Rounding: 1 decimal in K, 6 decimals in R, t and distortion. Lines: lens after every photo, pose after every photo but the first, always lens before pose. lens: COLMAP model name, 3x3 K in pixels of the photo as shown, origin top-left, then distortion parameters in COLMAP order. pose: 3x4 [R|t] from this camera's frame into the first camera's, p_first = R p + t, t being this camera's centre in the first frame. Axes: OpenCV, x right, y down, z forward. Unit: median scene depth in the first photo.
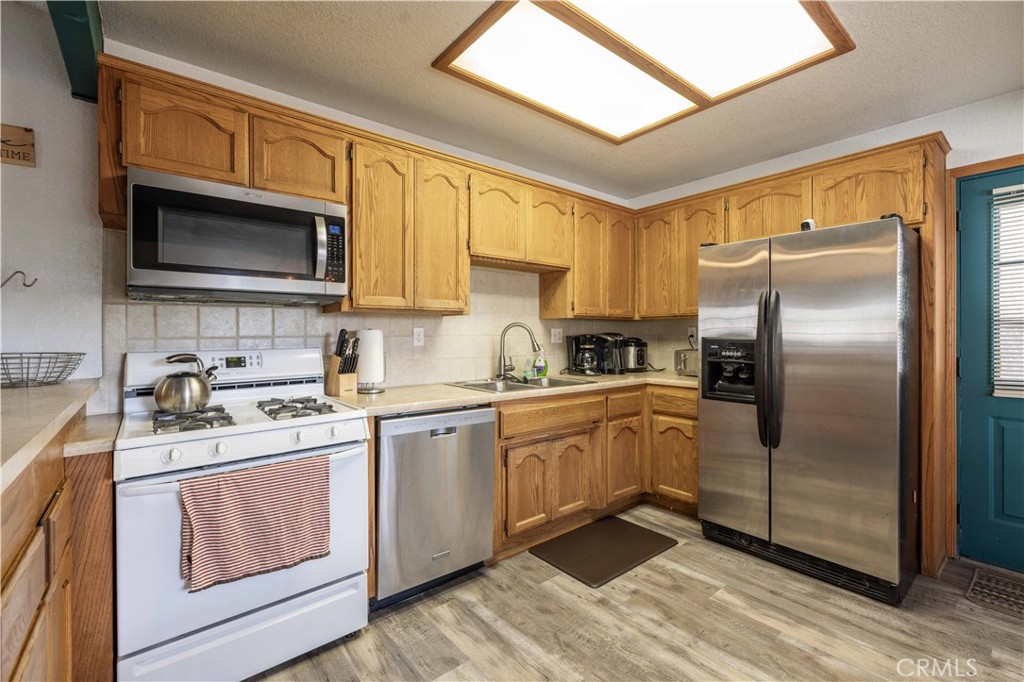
lens RADIAL K [[440.5, 0, 519.4], [0, 440.5, 335.3], [0, 0, 1]] dist [0.003219, 0.000885]
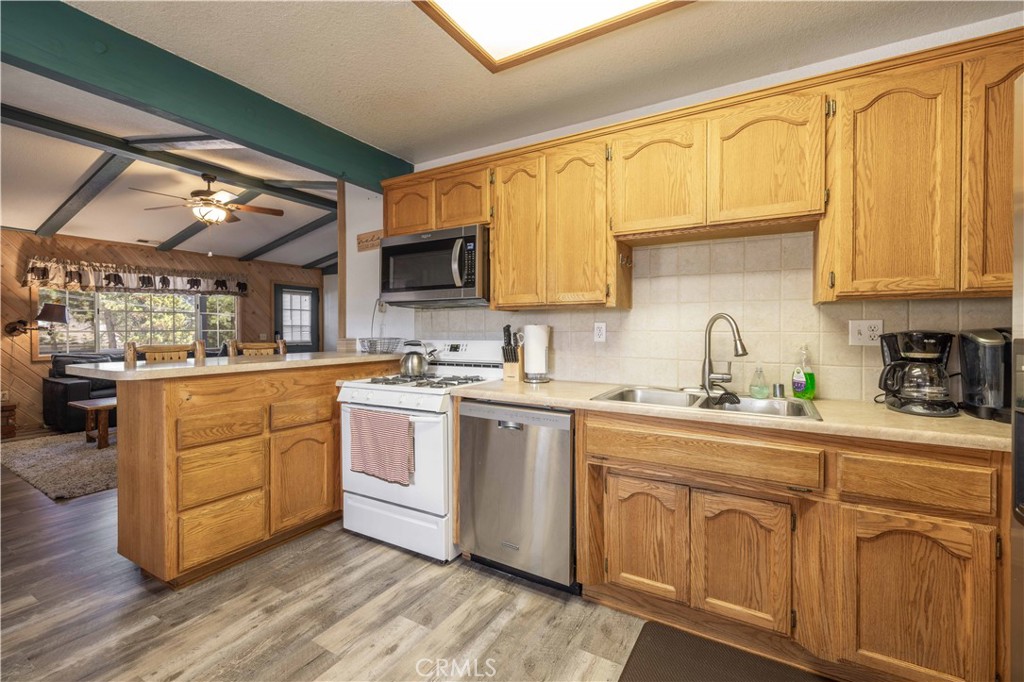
lens RADIAL K [[440.5, 0, 521.4], [0, 440.5, 335.8], [0, 0, 1]] dist [0.003219, 0.000885]
pose [[0.347235, 0.015608, -0.937648, 0.644858], [-0.005902, 0.999878, 0.014458, -0.001583], [0.937760, 0.000514, 0.347284, 0.553115]]
